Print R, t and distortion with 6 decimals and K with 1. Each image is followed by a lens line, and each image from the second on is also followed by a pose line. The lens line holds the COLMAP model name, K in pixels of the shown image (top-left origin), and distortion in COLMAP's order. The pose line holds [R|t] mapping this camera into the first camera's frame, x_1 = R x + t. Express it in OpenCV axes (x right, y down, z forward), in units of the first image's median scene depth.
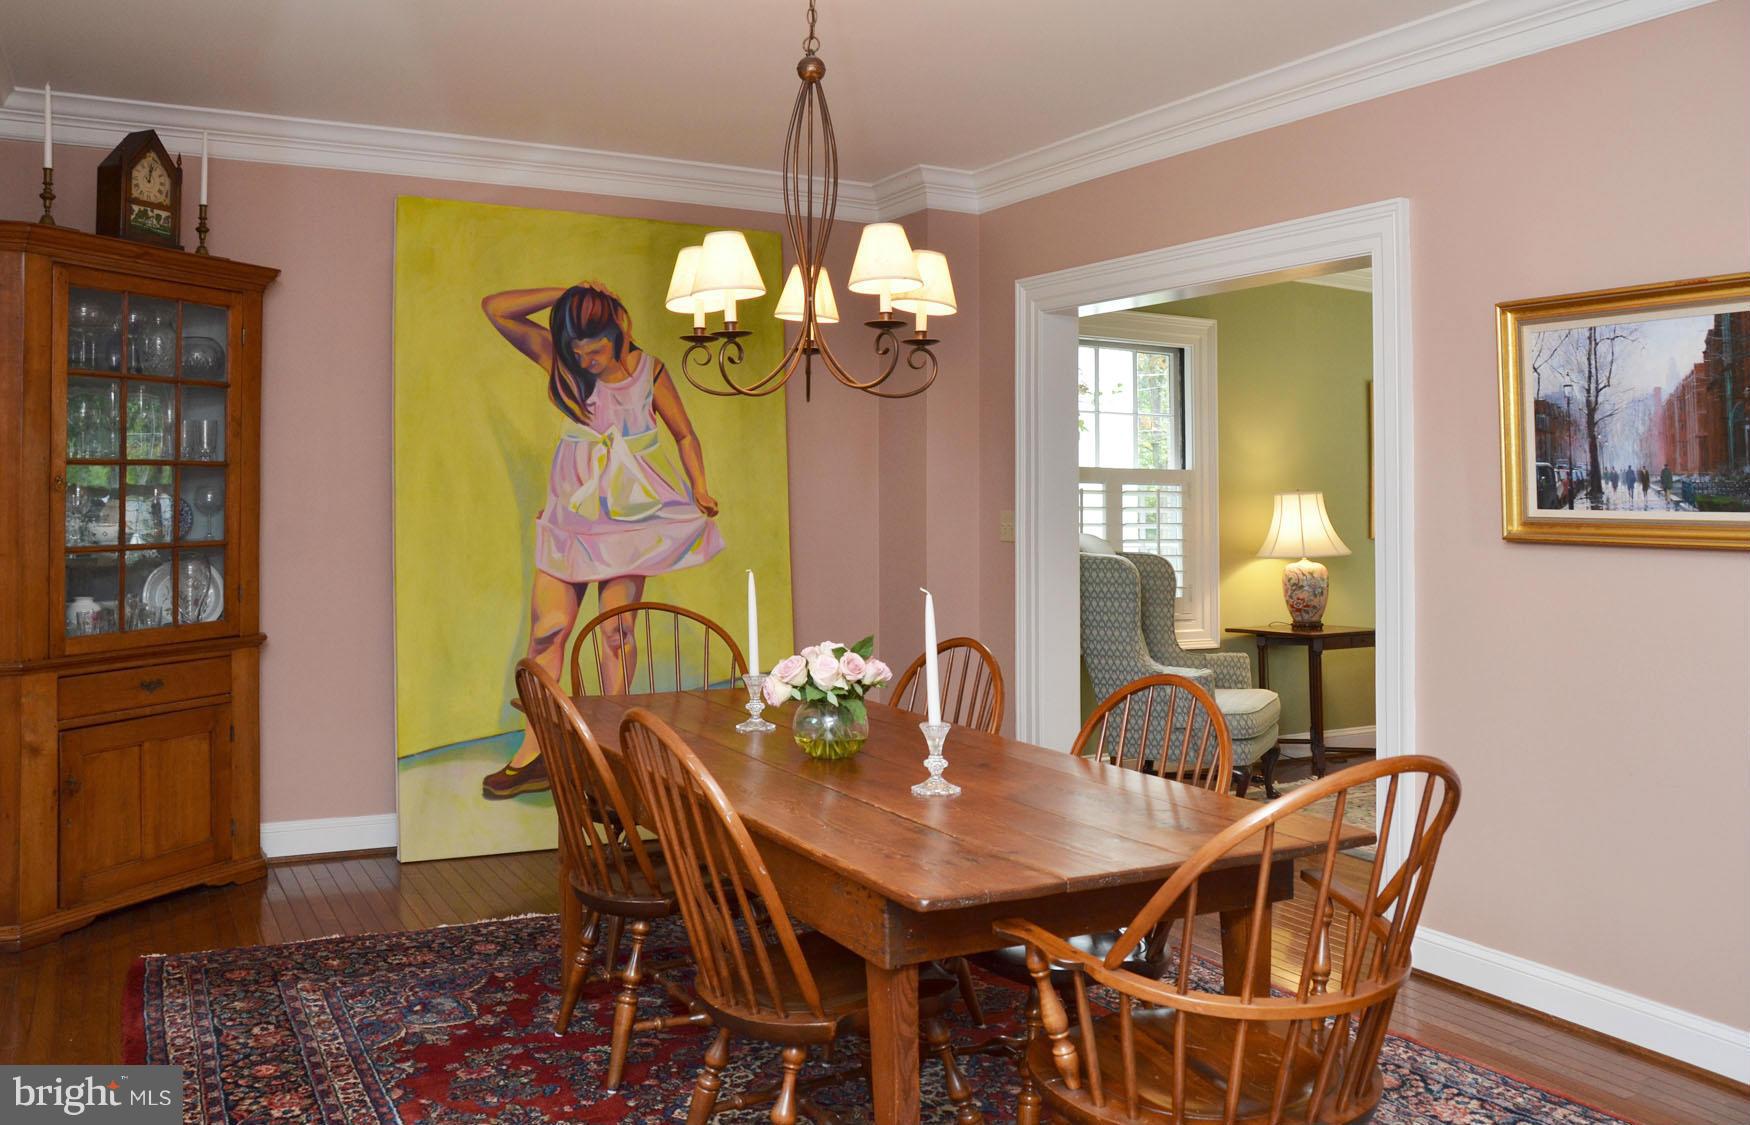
lens RADIAL K [[1535.6, 0, 875.0], [0, 1535.6, 562.5], [0, 0, 1]] dist [-0.006010, -0.002013]
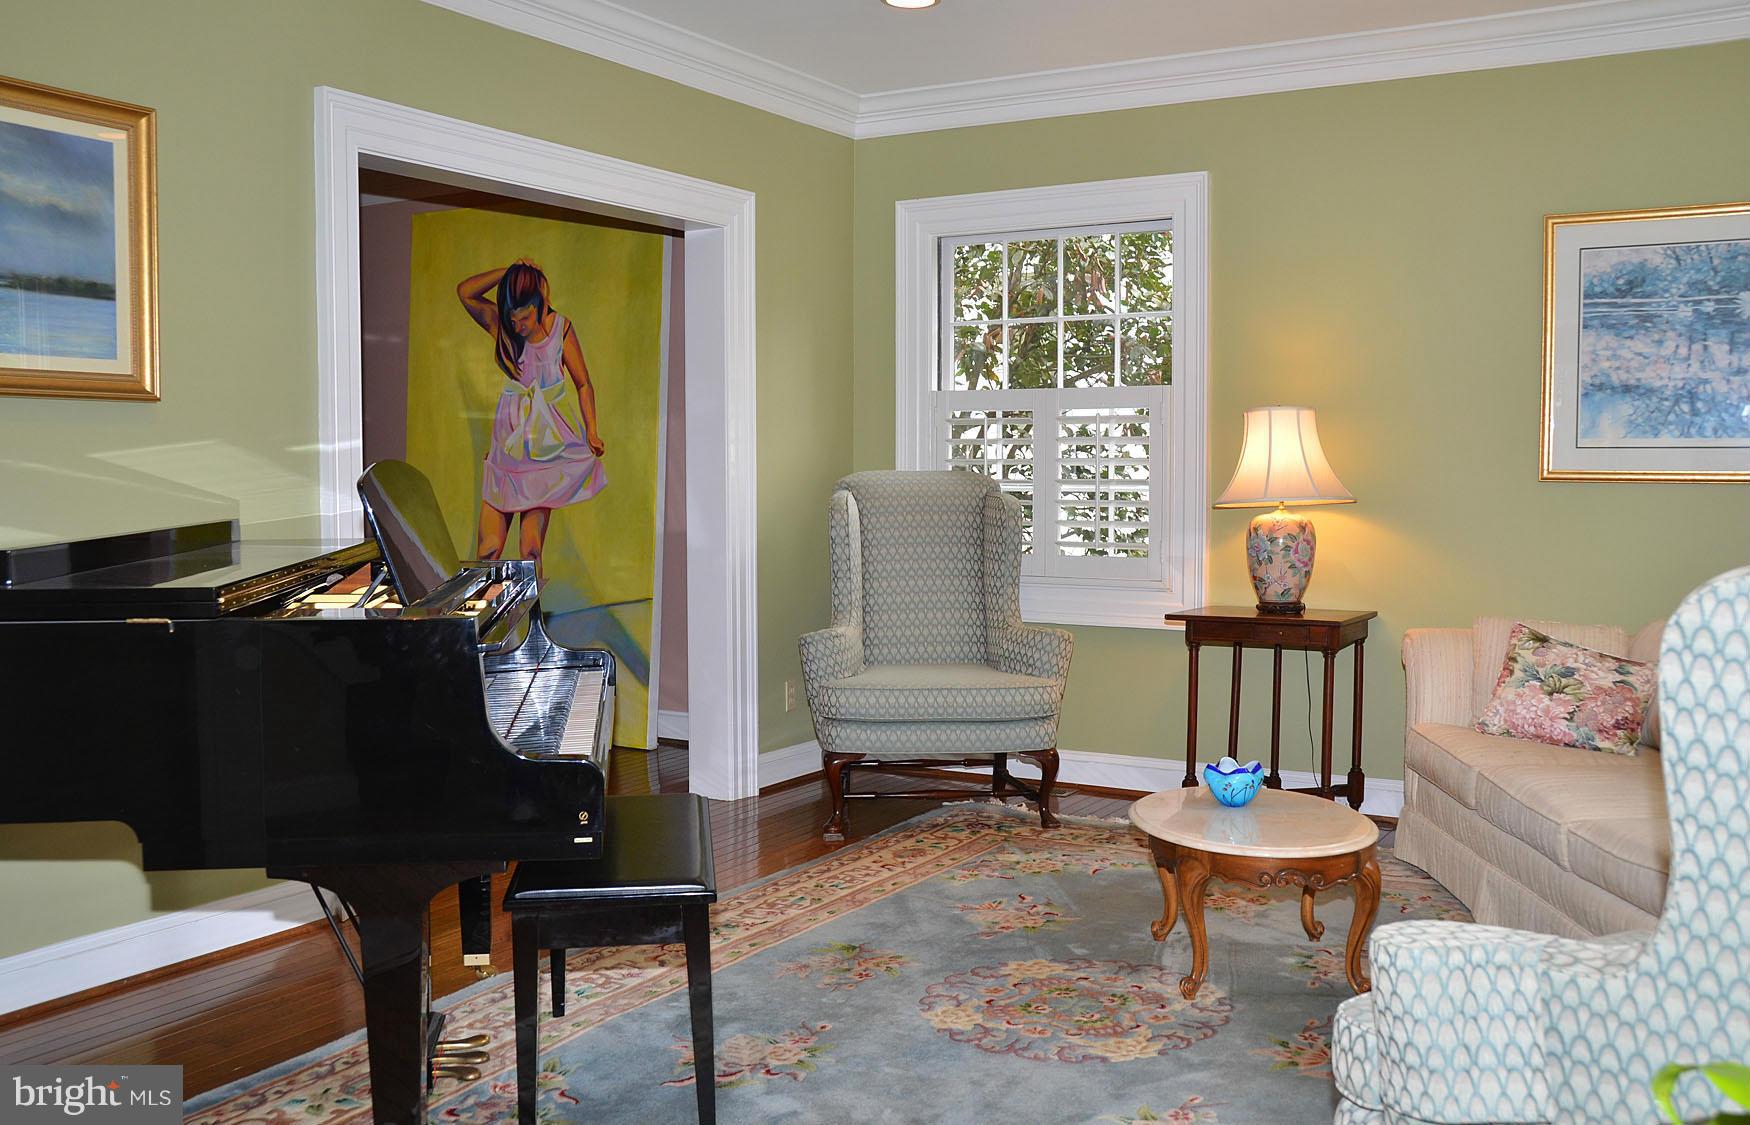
lens RADIAL K [[1535.6, 0, 875.0], [0, 1535.6, 562.5], [0, 0, 1]] dist [-0.006010, -0.002013]
pose [[0.496204, 0.061150, -0.866050, 0.988907], [-0.004896, 0.997698, 0.067640, -0.030297], [0.868192, -0.029323, 0.495361, 0.641923]]
